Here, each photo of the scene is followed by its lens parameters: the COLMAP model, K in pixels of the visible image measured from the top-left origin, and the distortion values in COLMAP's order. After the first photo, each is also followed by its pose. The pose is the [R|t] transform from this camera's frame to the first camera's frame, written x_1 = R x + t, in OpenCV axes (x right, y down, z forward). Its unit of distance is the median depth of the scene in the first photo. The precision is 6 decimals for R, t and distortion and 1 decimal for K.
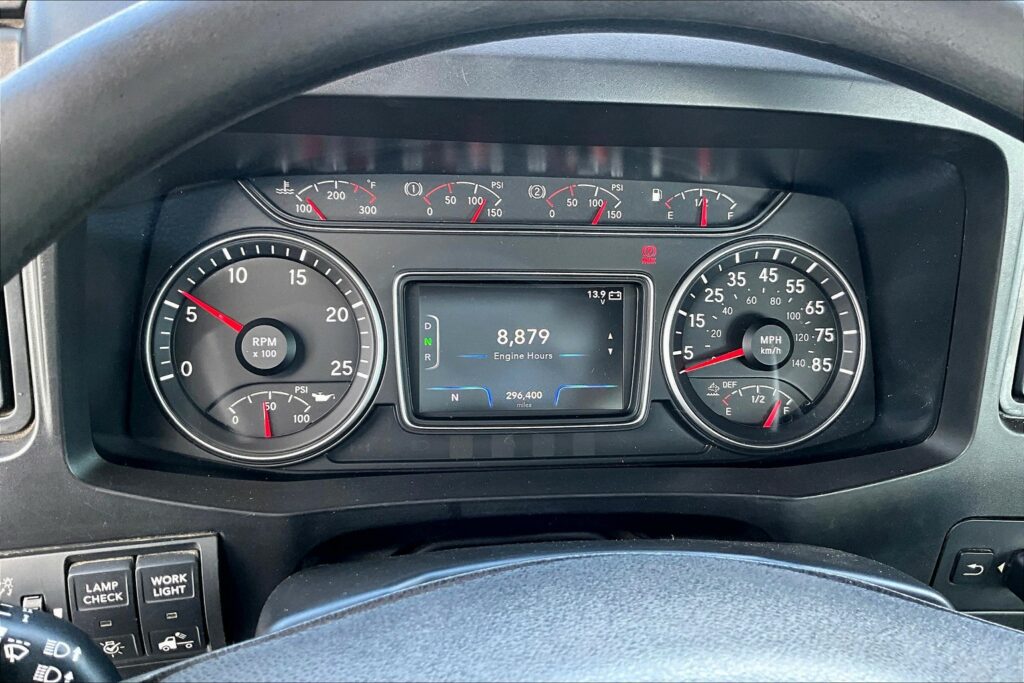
lens RADIAL K [[843.3, 0, 512.0], [0, 843.3, 341.5], [0, 0, 1]] dist [0.083239, -0.133422]
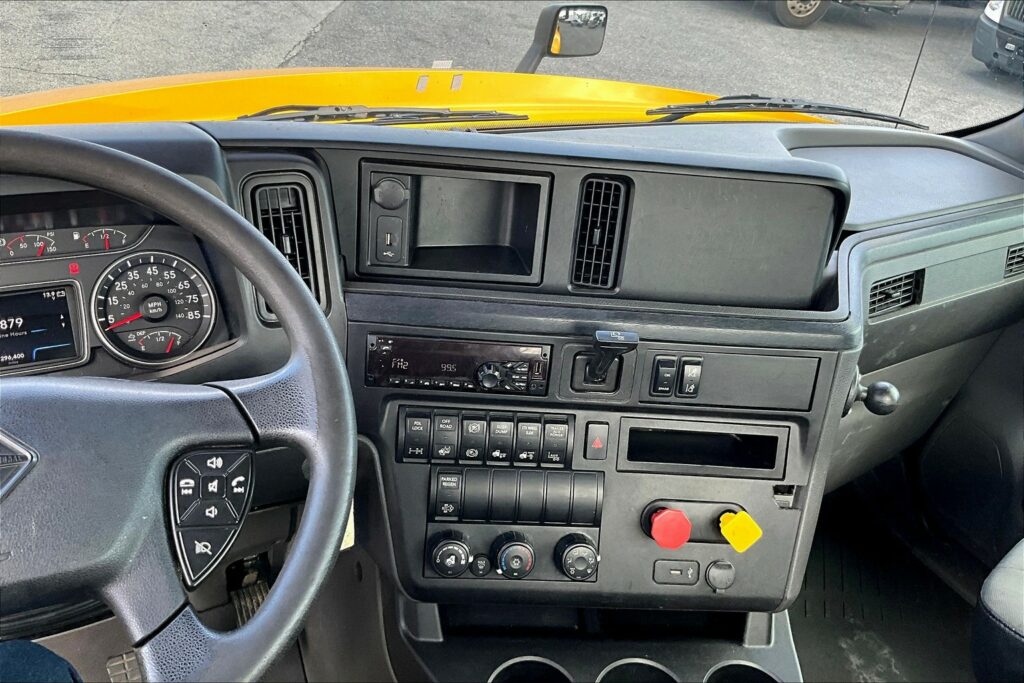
lens RADIAL K [[851.7, 0, 512.0], [0, 851.7, 341.5], [0, 0, 1]] dist [0.096563, -0.192009]
pose [[0.938597, -0.165437, 0.302764, 0.453801], [0.177412, 0.984060, -0.012283, 0.238789], [-0.295906, 0.065242, 0.952986, -1.020815]]
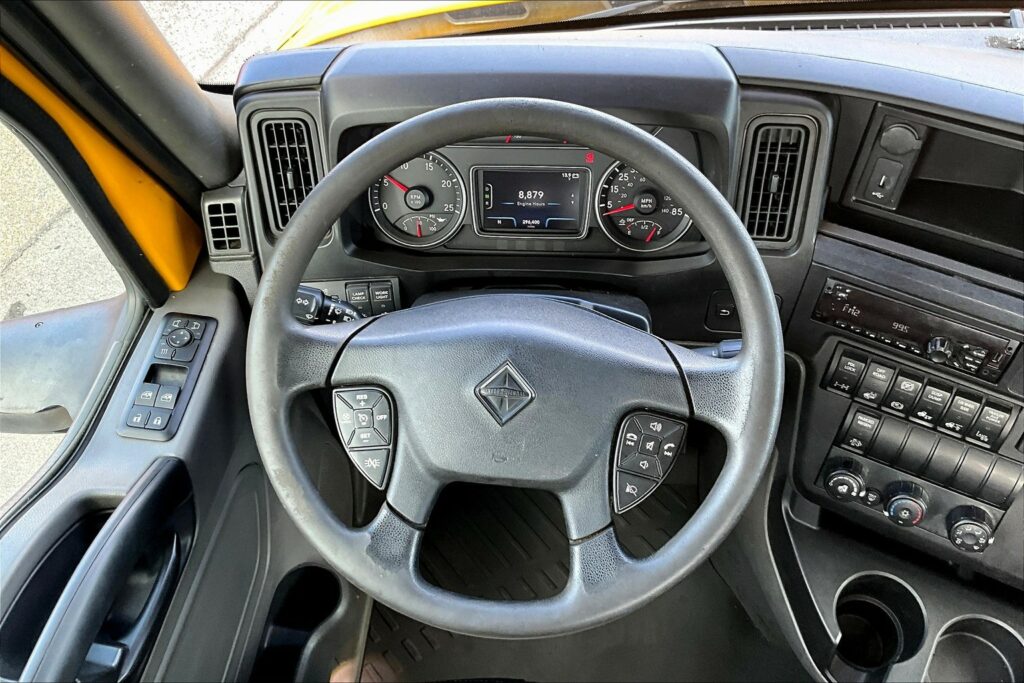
lens RADIAL K [[853.9, 0, 511.9], [0, 853.9, 352.8], [0, 0, 1]] dist [0.065363, -0.134761]
pose [[0.972240, 0.082119, -0.219104, 0.474261], [-0.006637, 0.945695, 0.324987, -0.331354], [0.233893, -0.314511, 0.919987, -1.135397]]
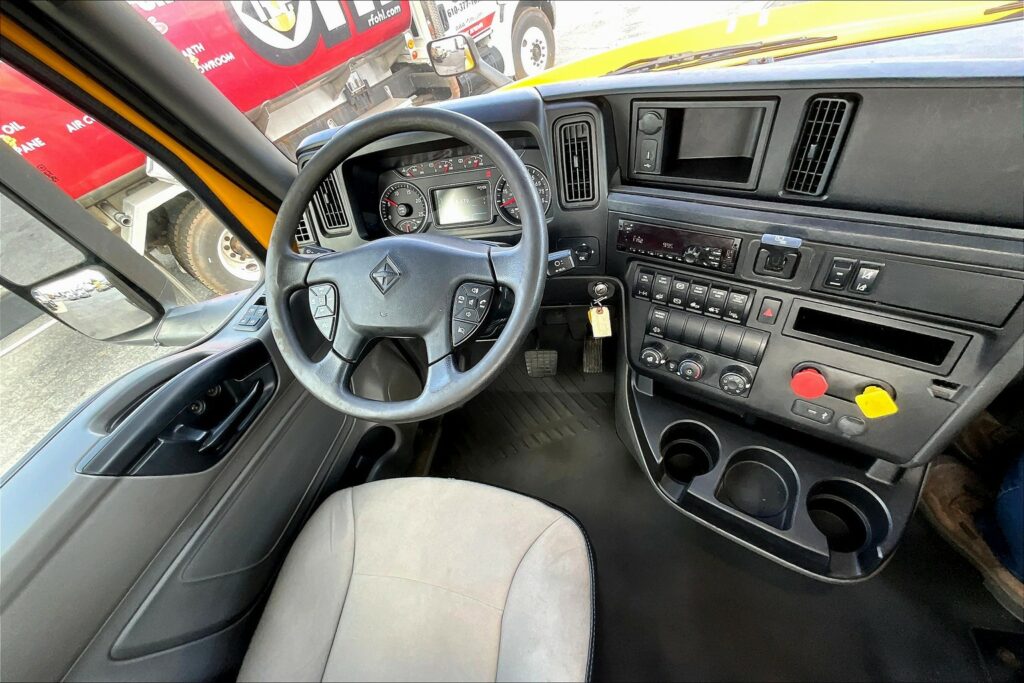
lens RADIAL K [[414.8, 0, 512.0], [0, 414.8, 341.5], [0, 0, 1]] dist [0.002882, 0.000384]
pose [[0.907556, 0.026588, -0.419088, 1.029430], [0.078802, 0.969481, 0.232157, 0.191783], [0.412471, -0.243720, 0.877763, -0.722356]]
